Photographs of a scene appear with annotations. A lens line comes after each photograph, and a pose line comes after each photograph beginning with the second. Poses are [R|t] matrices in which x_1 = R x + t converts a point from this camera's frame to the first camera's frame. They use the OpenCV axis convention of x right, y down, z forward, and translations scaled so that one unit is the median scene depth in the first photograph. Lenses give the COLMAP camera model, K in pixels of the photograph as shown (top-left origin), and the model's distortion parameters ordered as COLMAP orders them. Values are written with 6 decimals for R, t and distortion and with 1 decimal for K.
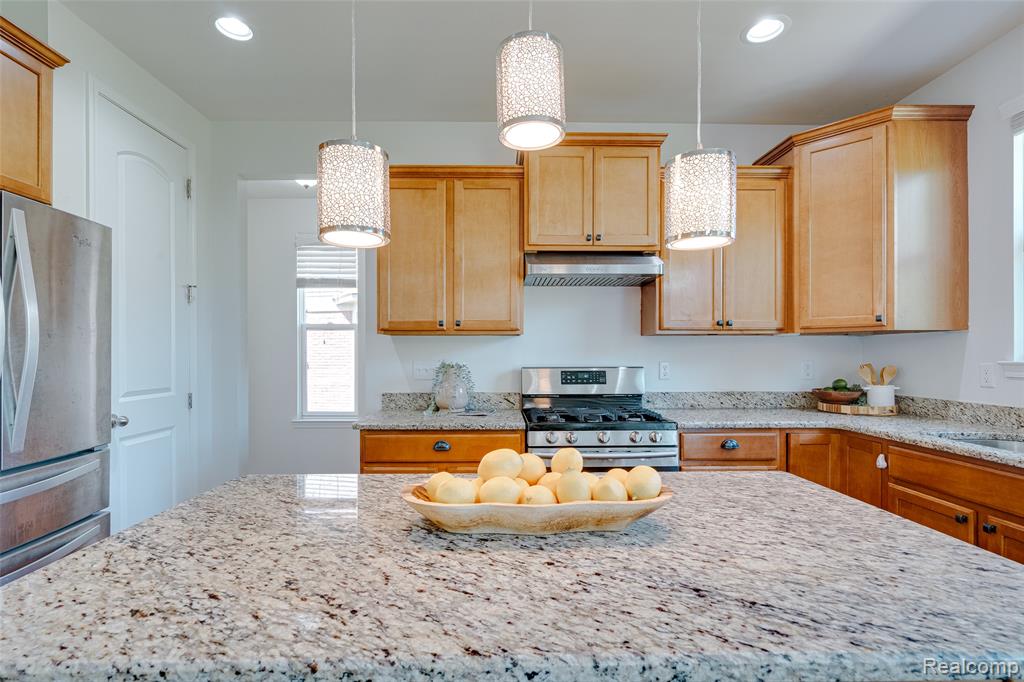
lens RADIAL K [[472.0, 0, 498.8], [0, 472.0, 348.5], [0, 0, 1]] dist [-0.004421, 0.006925]
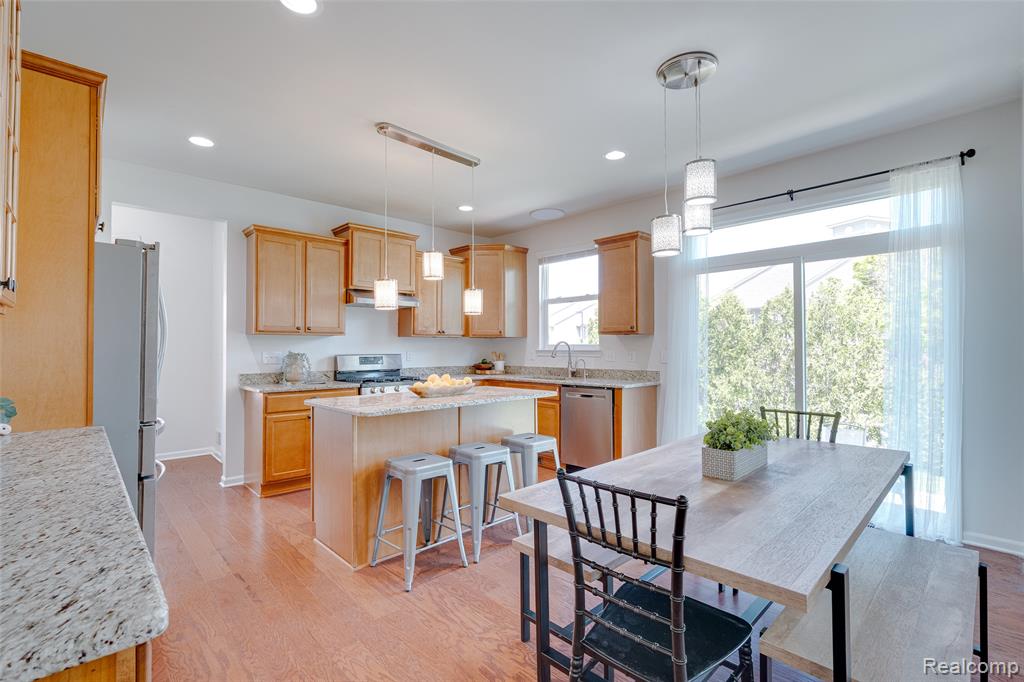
lens RADIAL K [[472.0, 0, 498.8], [0, 472.0, 348.5], [0, 0, 1]] dist [-0.004421, 0.006925]
pose [[0.750386, -0.002343, 0.660995, -0.681770], [-0.005259, 0.999941, 0.009516, -0.002376], [-0.660979, -0.010617, 0.750330, -0.687989]]
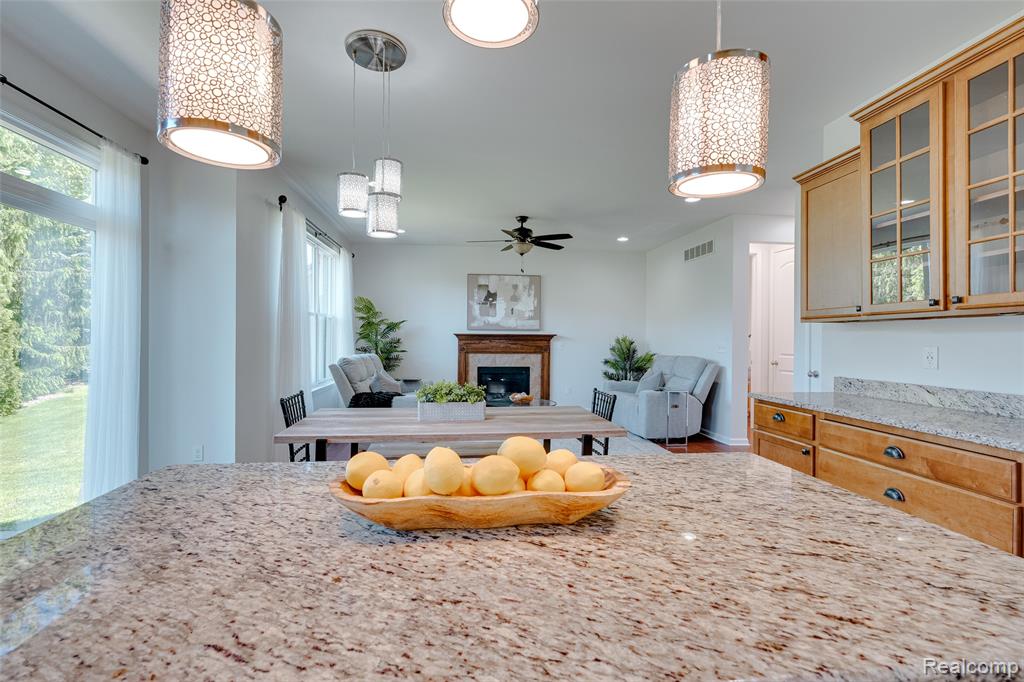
lens RADIAL K [[472.0, 0, 498.8], [0, 472.0, 348.5], [0, 0, 1]] dist [-0.004421, 0.006925]
pose [[-0.995205, -0.004449, -0.097706, 0.045793], [-0.005542, 0.999925, 0.010917, 0.012092], [0.097650, 0.011406, -0.995155, 0.625511]]
